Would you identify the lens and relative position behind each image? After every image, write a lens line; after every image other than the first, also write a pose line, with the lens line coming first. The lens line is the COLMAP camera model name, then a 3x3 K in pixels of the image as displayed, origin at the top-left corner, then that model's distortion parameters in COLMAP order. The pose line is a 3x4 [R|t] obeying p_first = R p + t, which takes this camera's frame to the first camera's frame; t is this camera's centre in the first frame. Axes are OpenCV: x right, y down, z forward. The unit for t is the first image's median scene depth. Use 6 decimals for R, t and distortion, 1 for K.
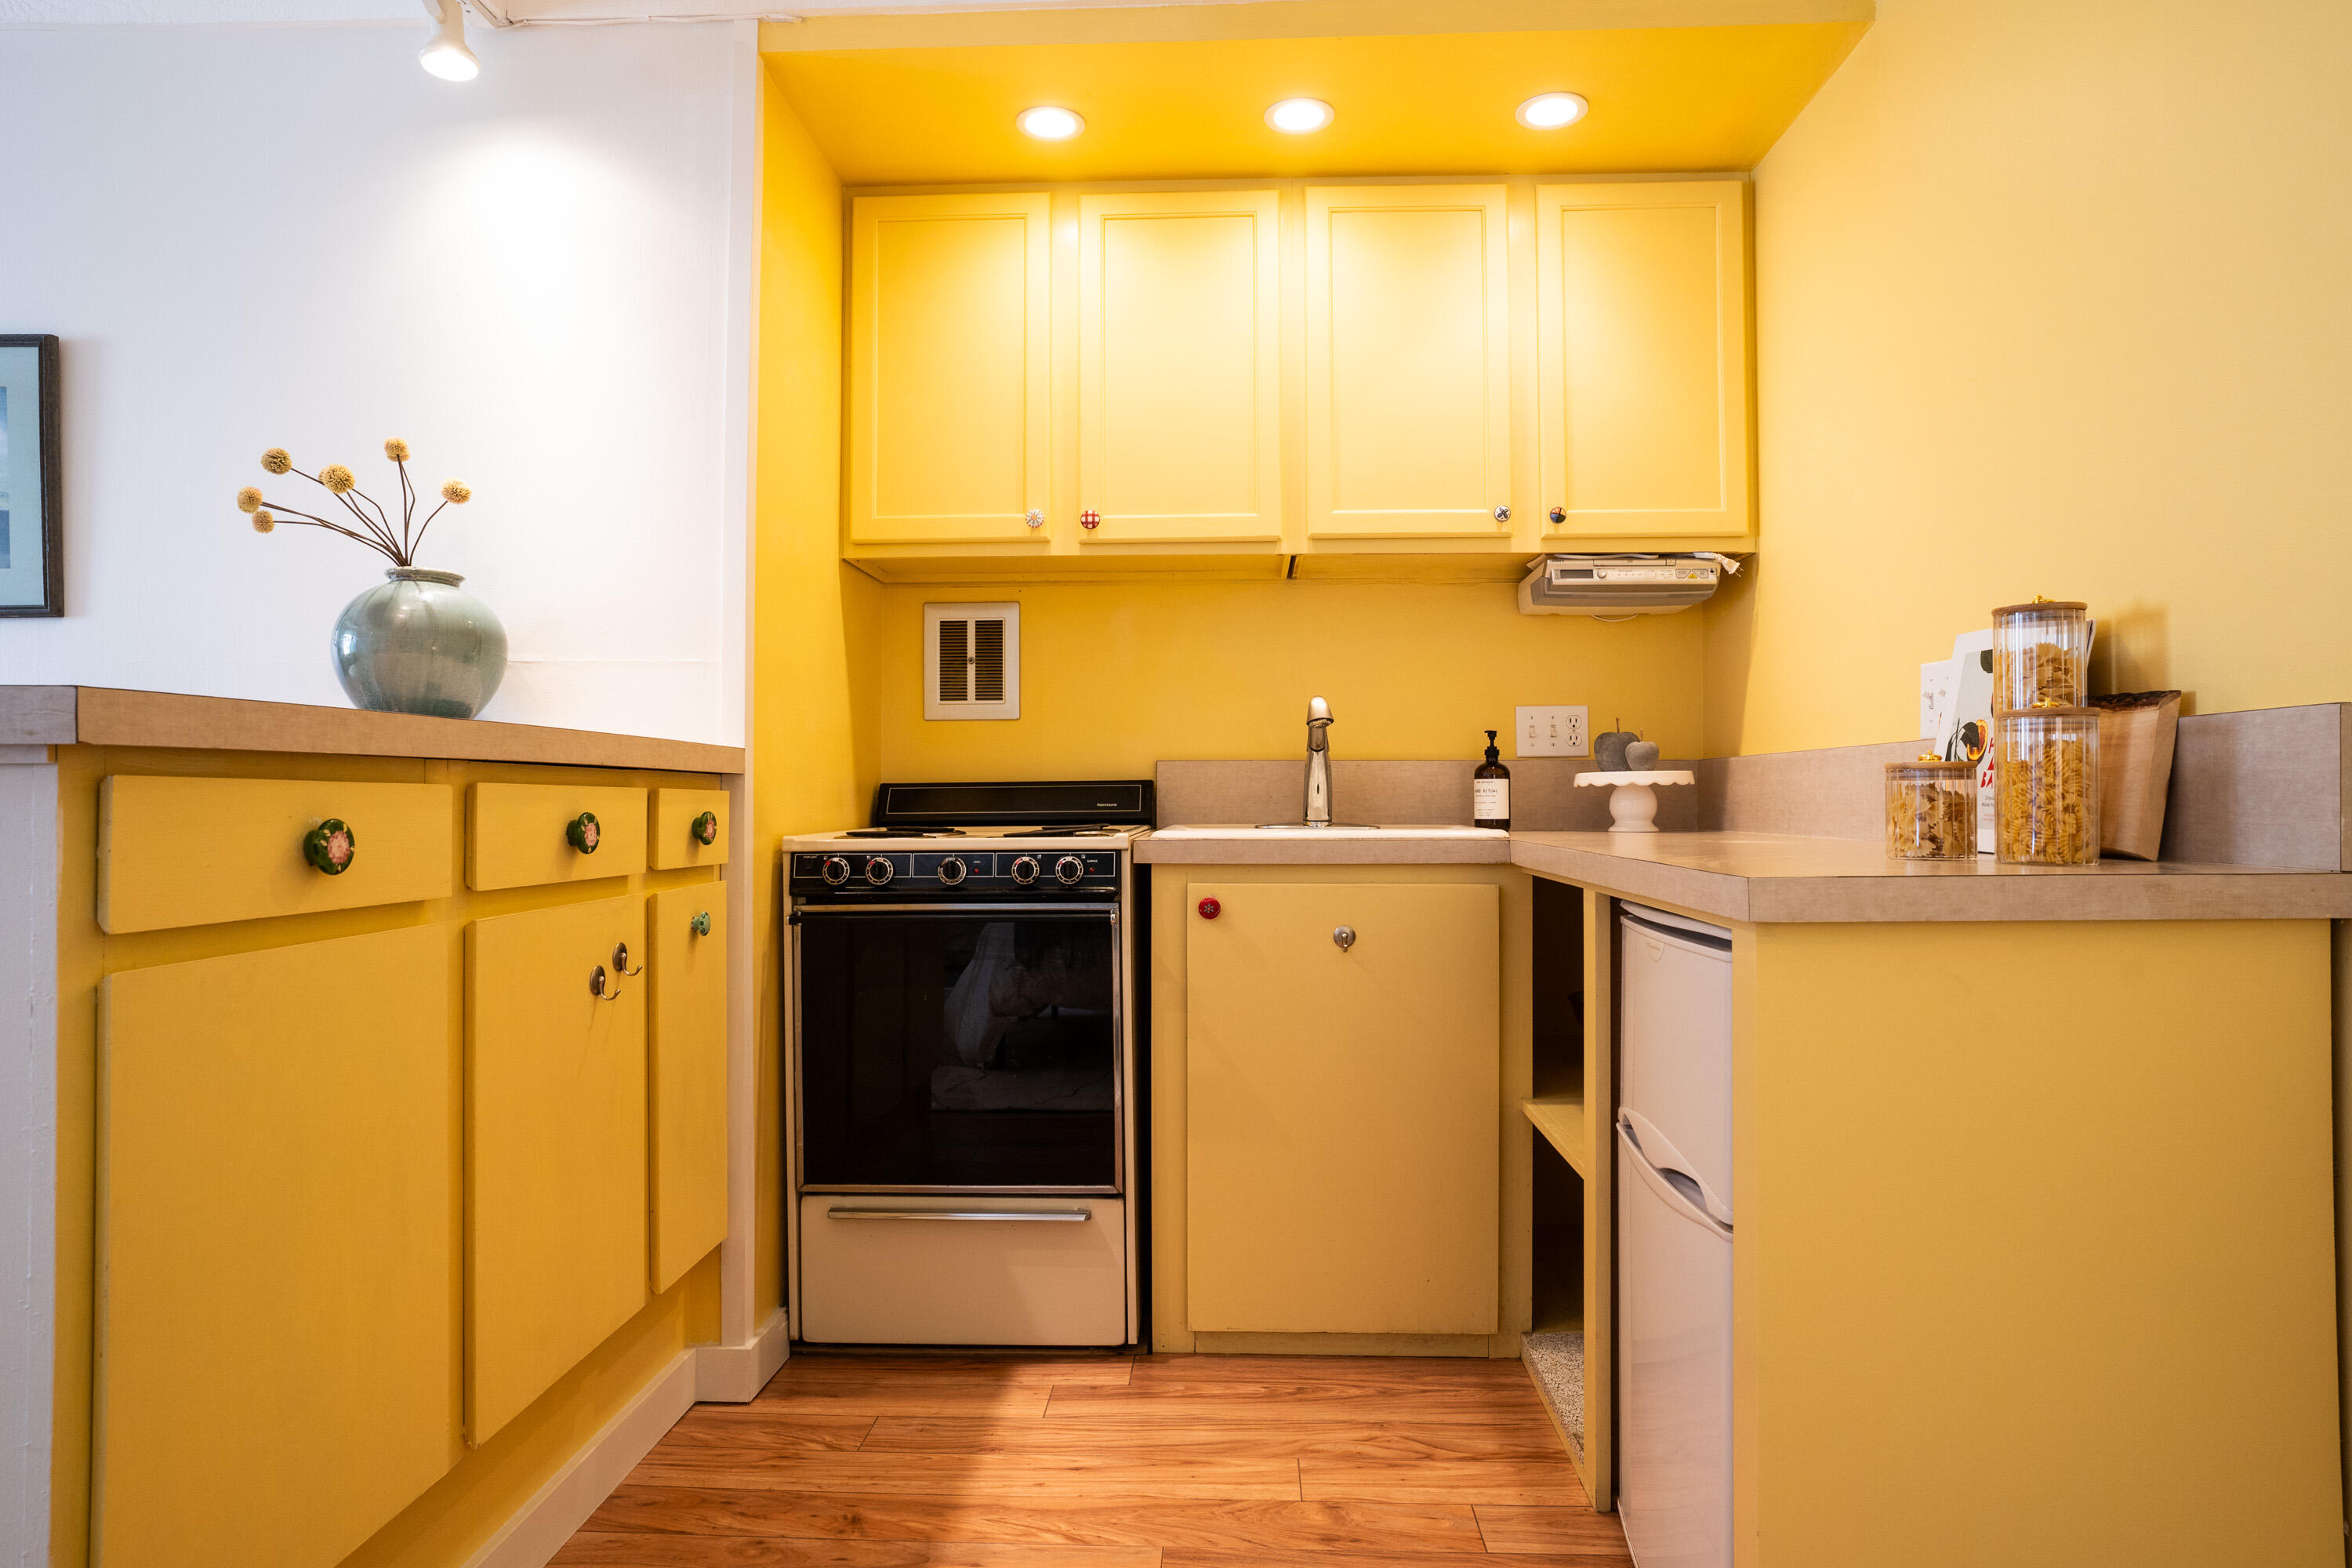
lens RADIAL K [[1337.4, 0, 1182.6], [0, 1337.4, 780.3], [0, 0, 1]] dist [-0.005694, 0.000061]
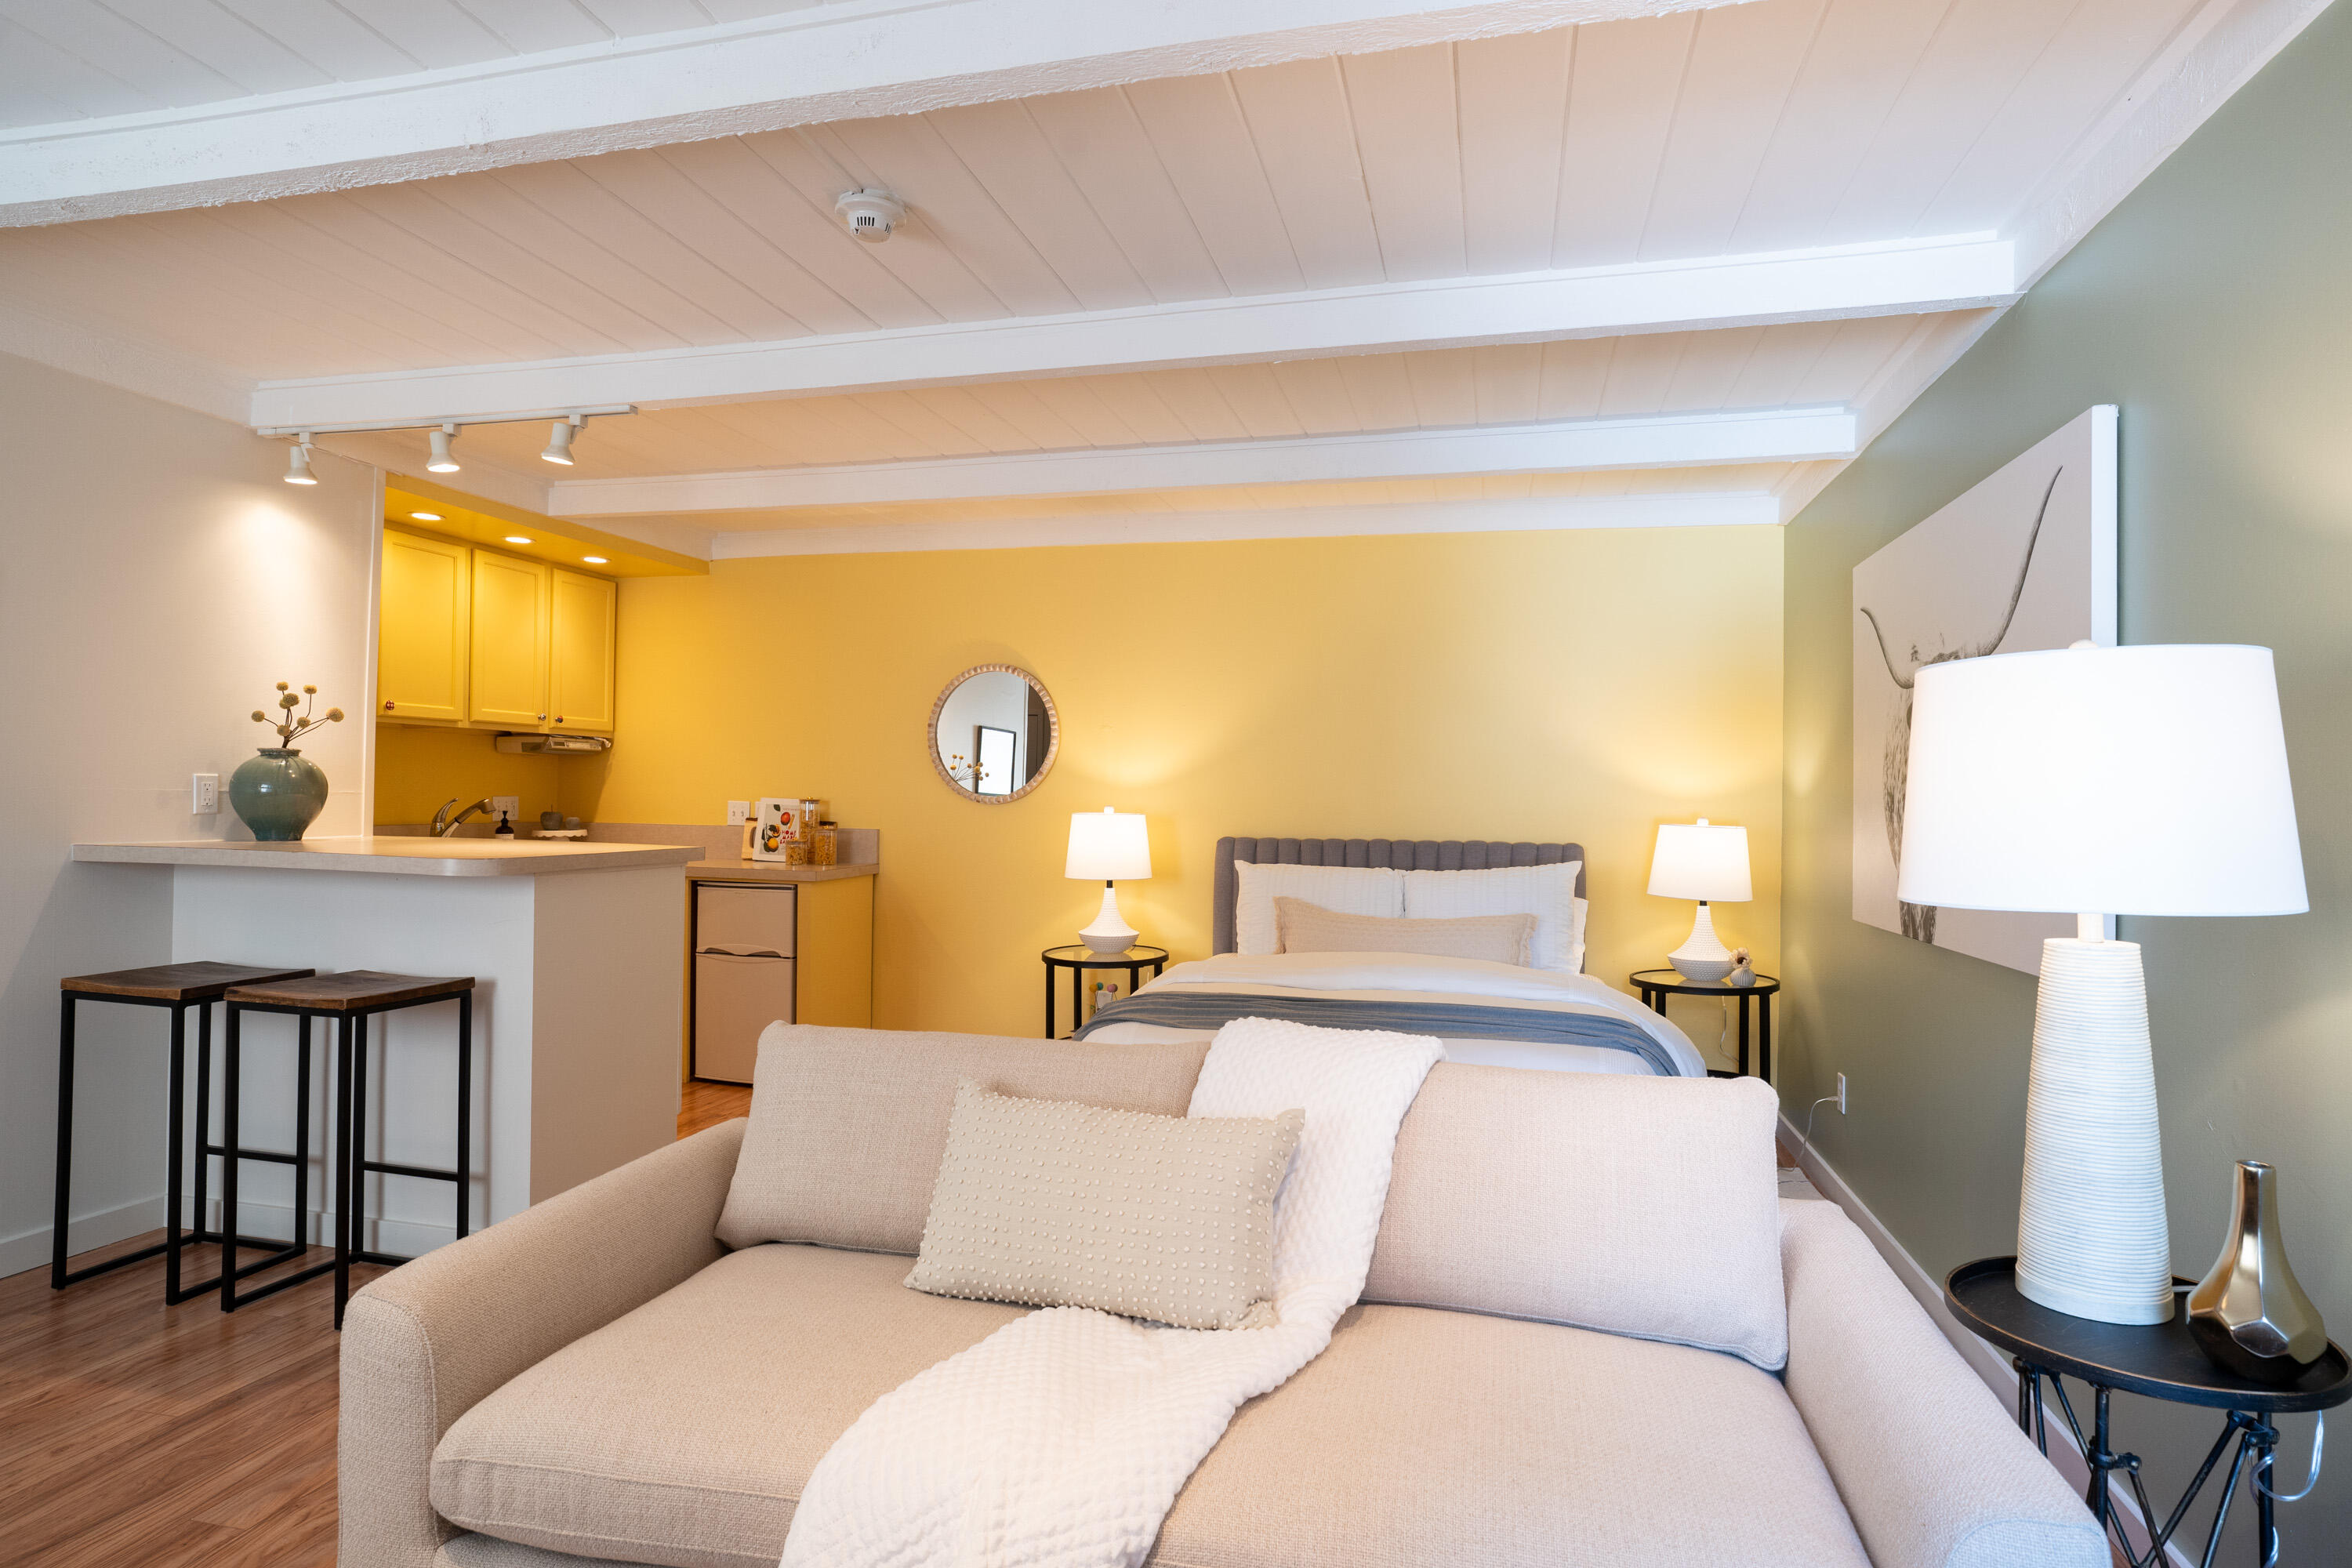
lens RADIAL K [[1337.4, 0, 1174.5], [0, 1337.4, 783.5], [0, 0, 1]] dist [-0.005694, 0.000061]
pose [[0.210431, 0.010755, 0.977550, -1.712444], [-0.031901, 0.999483, -0.004129, -0.112433], [-0.977088, -0.030315, 0.210665, -0.499582]]
